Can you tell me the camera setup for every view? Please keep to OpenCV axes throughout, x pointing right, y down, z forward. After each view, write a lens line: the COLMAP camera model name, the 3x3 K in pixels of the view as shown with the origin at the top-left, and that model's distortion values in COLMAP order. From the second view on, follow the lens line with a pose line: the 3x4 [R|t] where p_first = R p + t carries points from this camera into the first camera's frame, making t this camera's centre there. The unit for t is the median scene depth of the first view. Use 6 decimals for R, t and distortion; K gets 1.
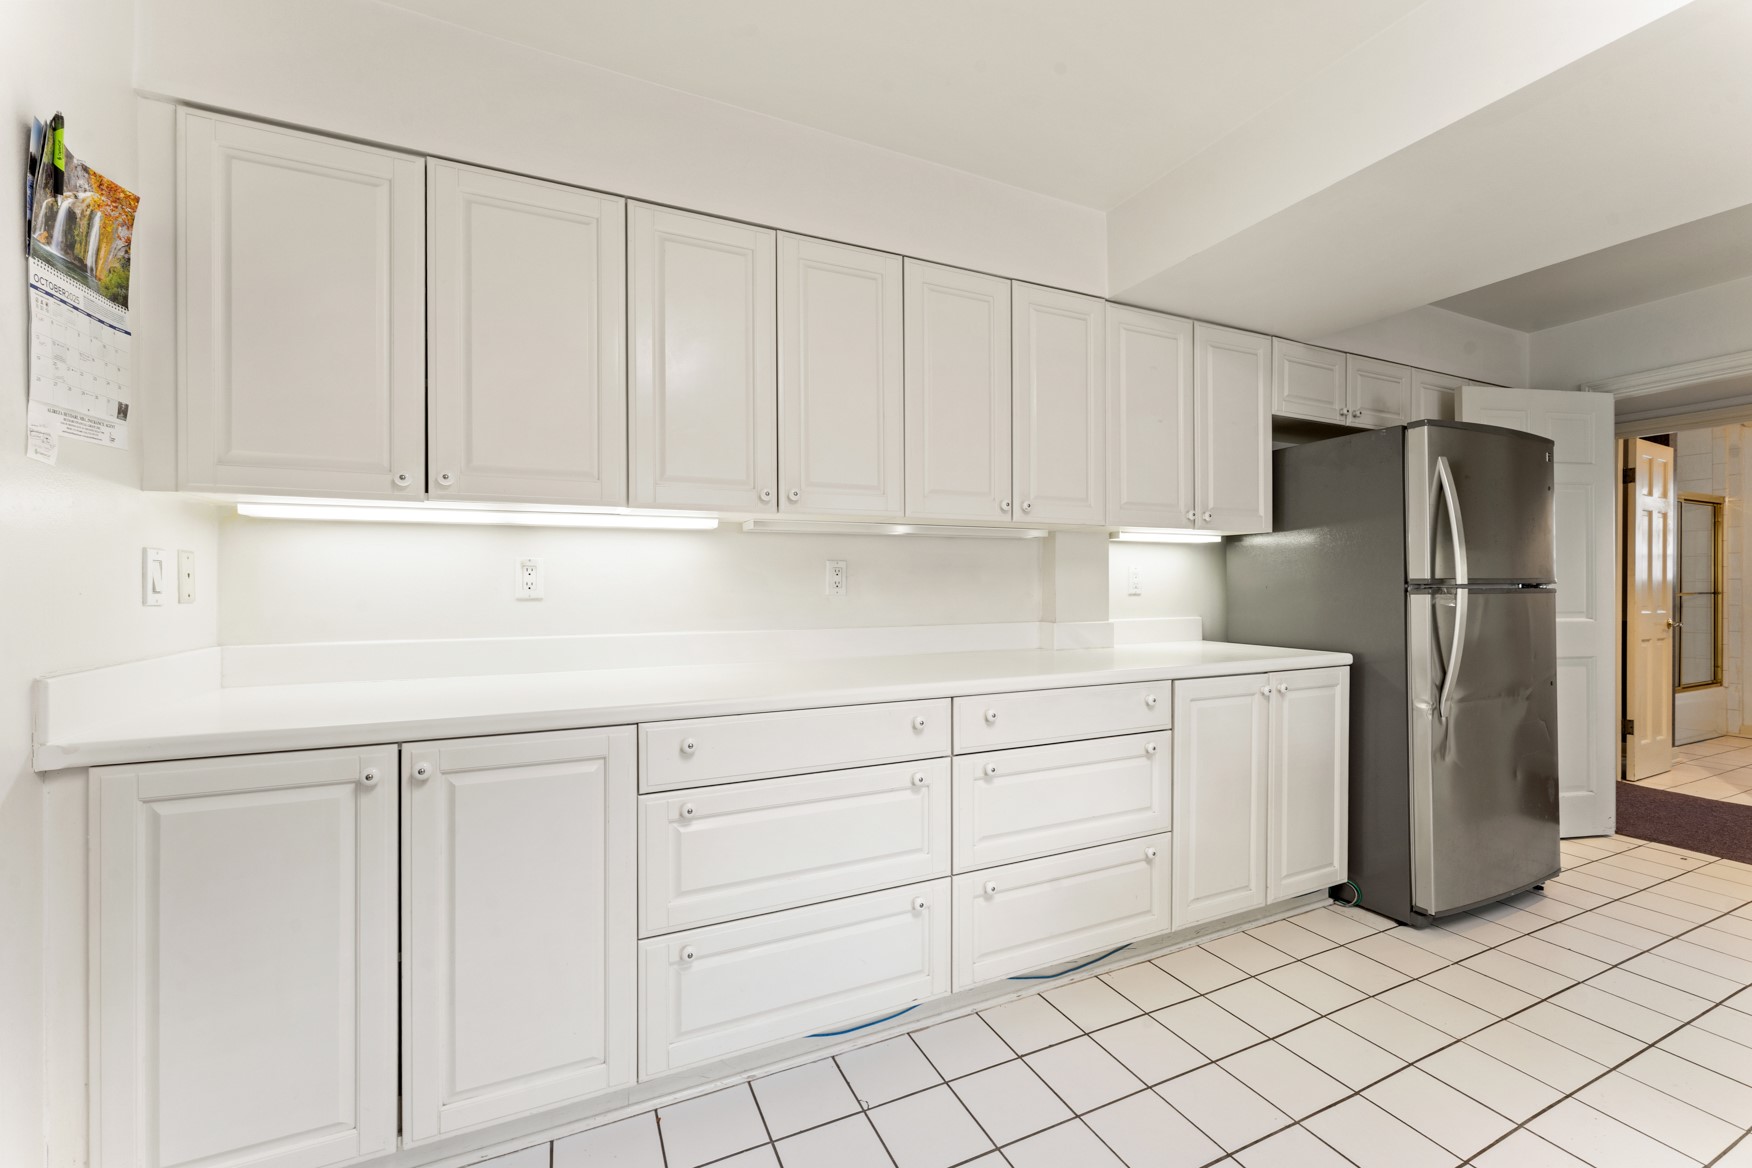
lens RADIAL K [[700.5, 0, 876.0], [0, 700.5, 584.0], [0, 0, 1]] dist [-0.000497, -0.000312]
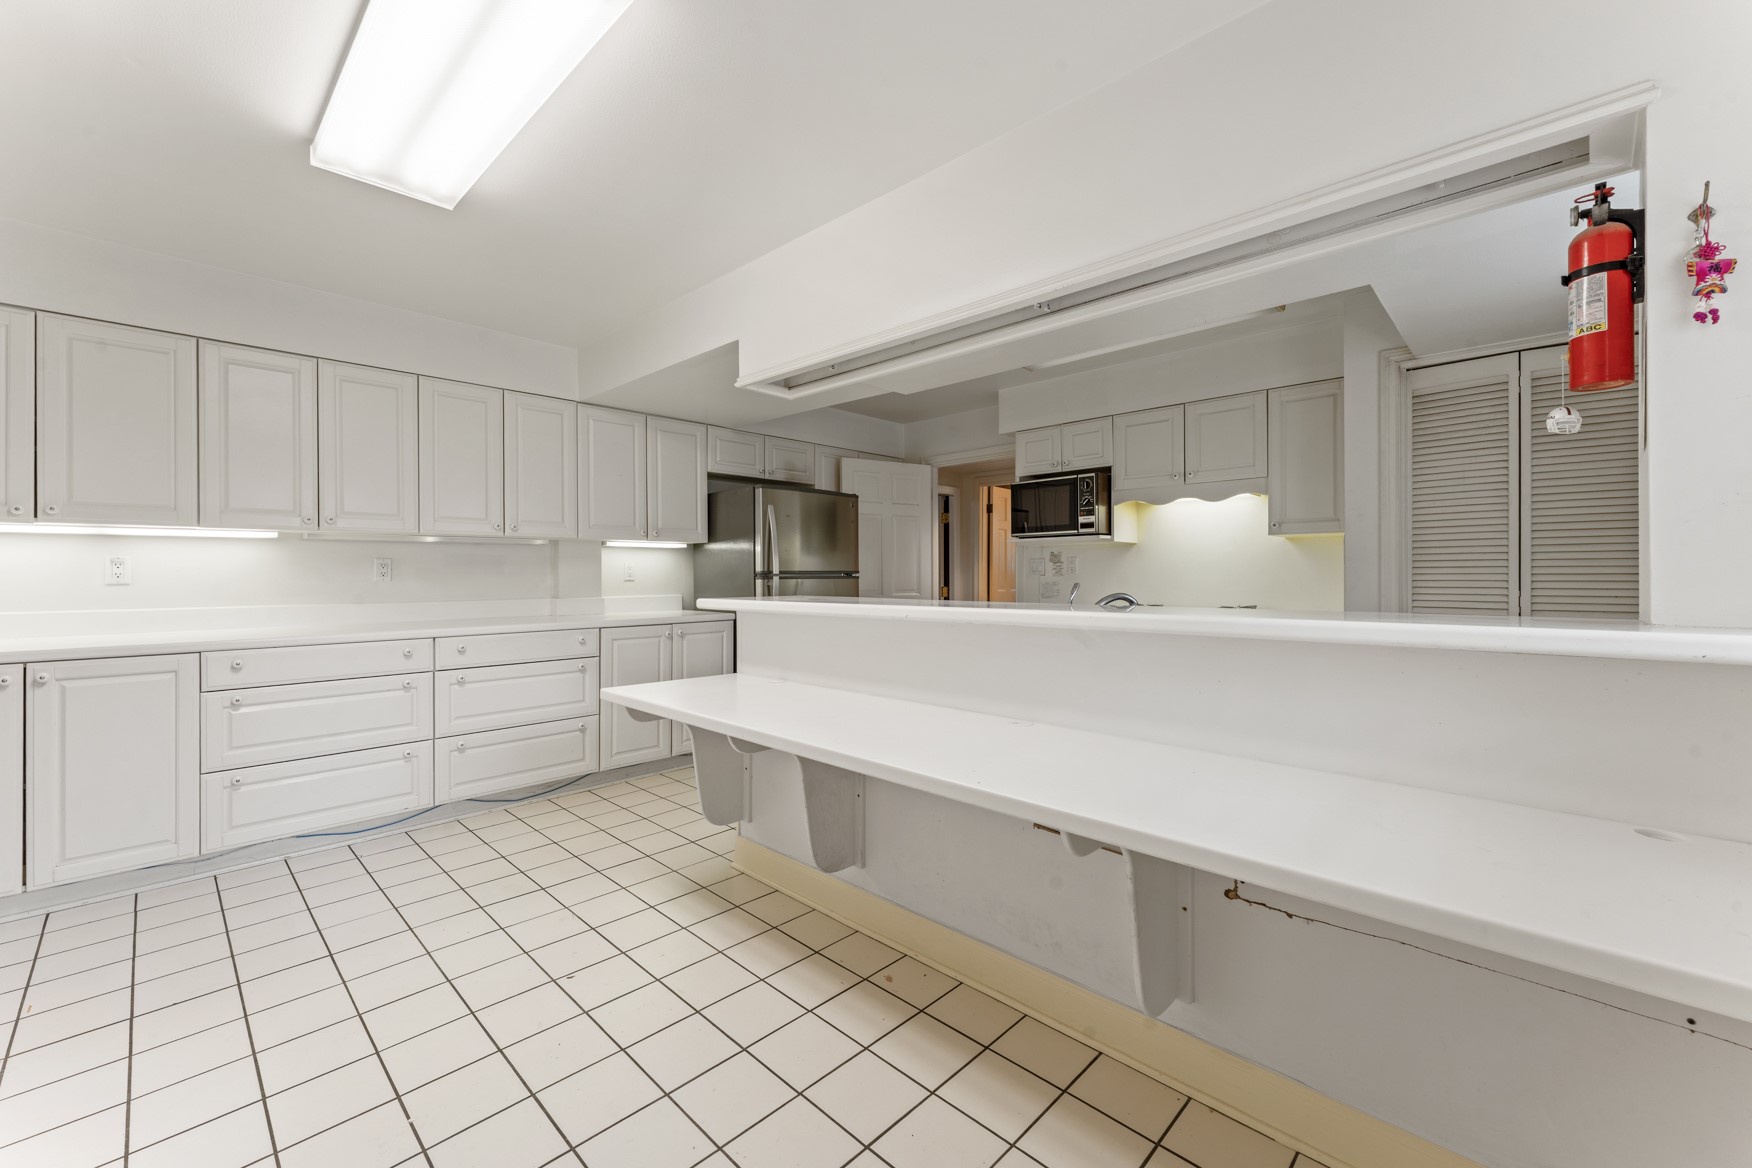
lens RADIAL K [[703.5, 0, 879.5], [0, 703.5, 573.0], [0, 0, 1]] dist [-0.001874, -0.000791]
pose [[0.930031, -0.000009, 0.367481, 0.481639], [0.000737, 0.999998, -0.001841, 0.002045], [-0.367480, 0.001983, 0.930029, -1.020355]]
